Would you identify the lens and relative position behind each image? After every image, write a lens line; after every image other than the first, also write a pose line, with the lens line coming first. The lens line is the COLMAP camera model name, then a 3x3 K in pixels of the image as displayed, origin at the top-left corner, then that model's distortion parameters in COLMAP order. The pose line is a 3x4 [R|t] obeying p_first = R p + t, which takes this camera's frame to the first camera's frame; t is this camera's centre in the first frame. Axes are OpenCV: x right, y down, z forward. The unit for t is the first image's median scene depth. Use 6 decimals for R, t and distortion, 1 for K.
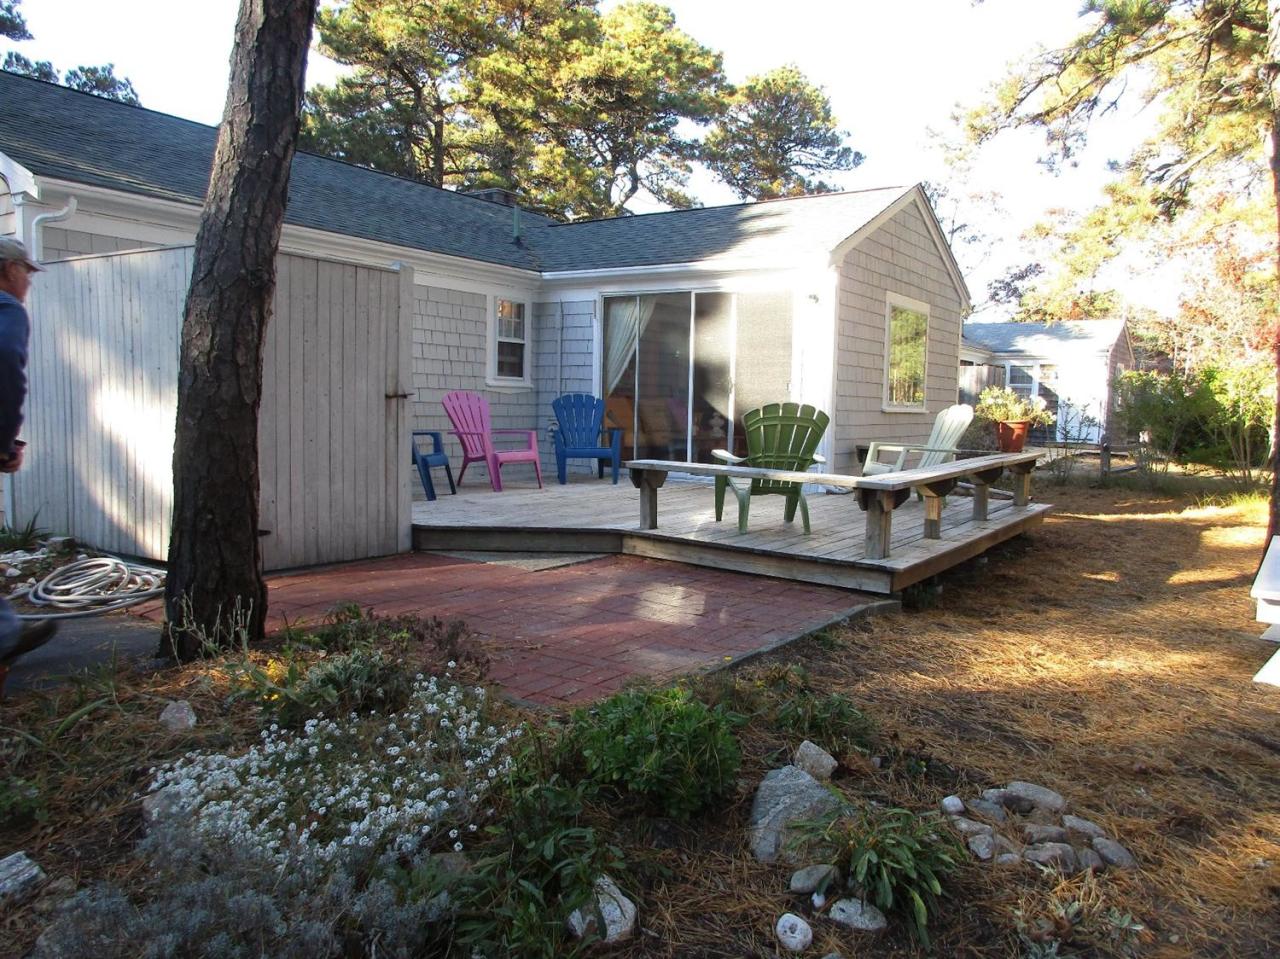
lens RADIAL K [[953.5, 0, 641.4], [0, 953.5, 478.7], [0, 0, 1]] dist [-0.004075, 0.004676]
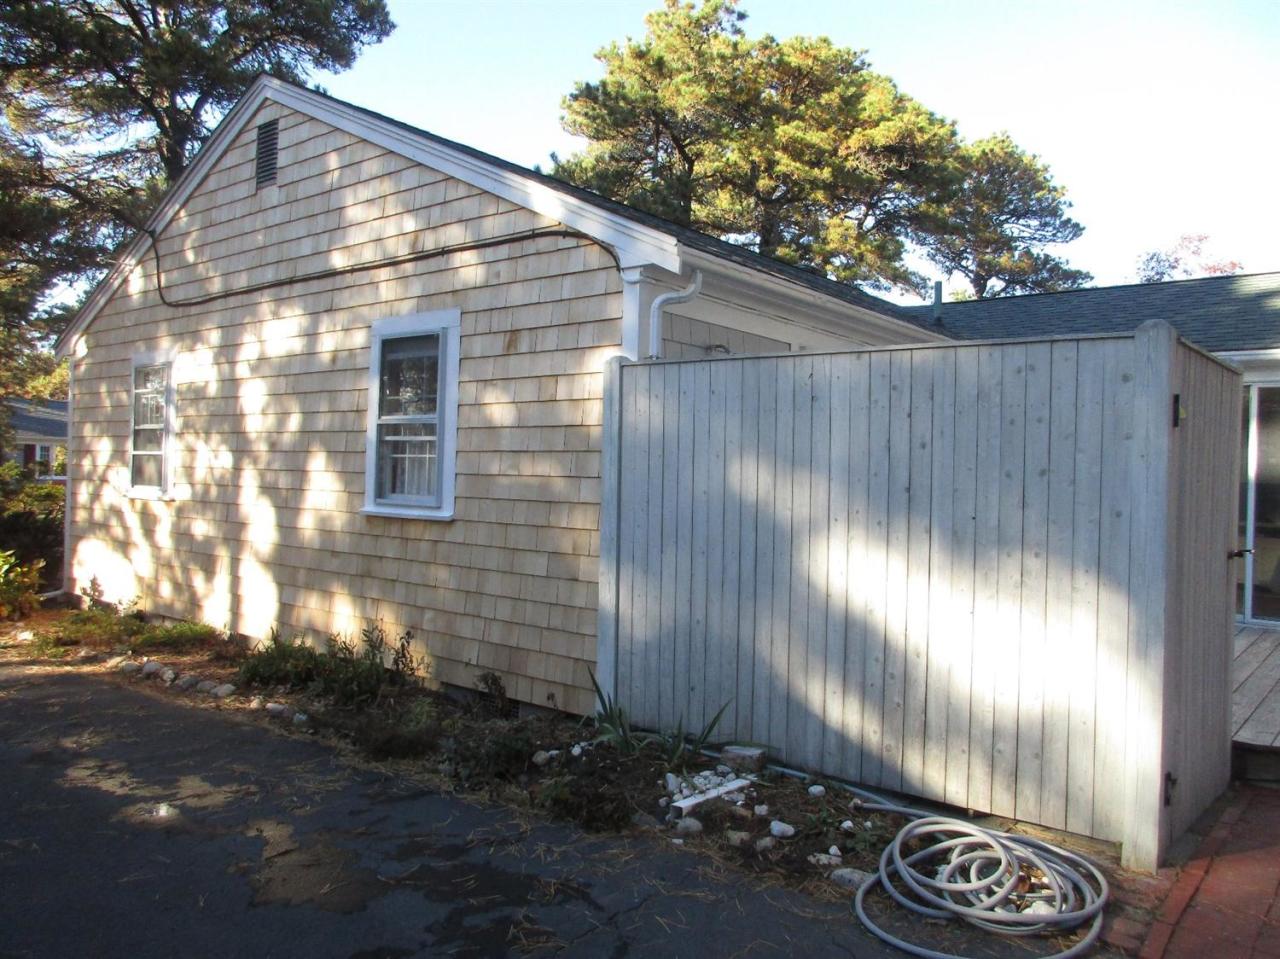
lens RADIAL K [[953.5, 0, 639.4], [0, 953.5, 481.5], [0, 0, 1]] dist [-0.004075, 0.004676]
pose [[0.995672, 0.002110, -0.092915, -0.201615], [-0.009269, 0.997012, -0.076687, -0.025919], [0.092475, 0.077217, 0.992716, 0.093656]]
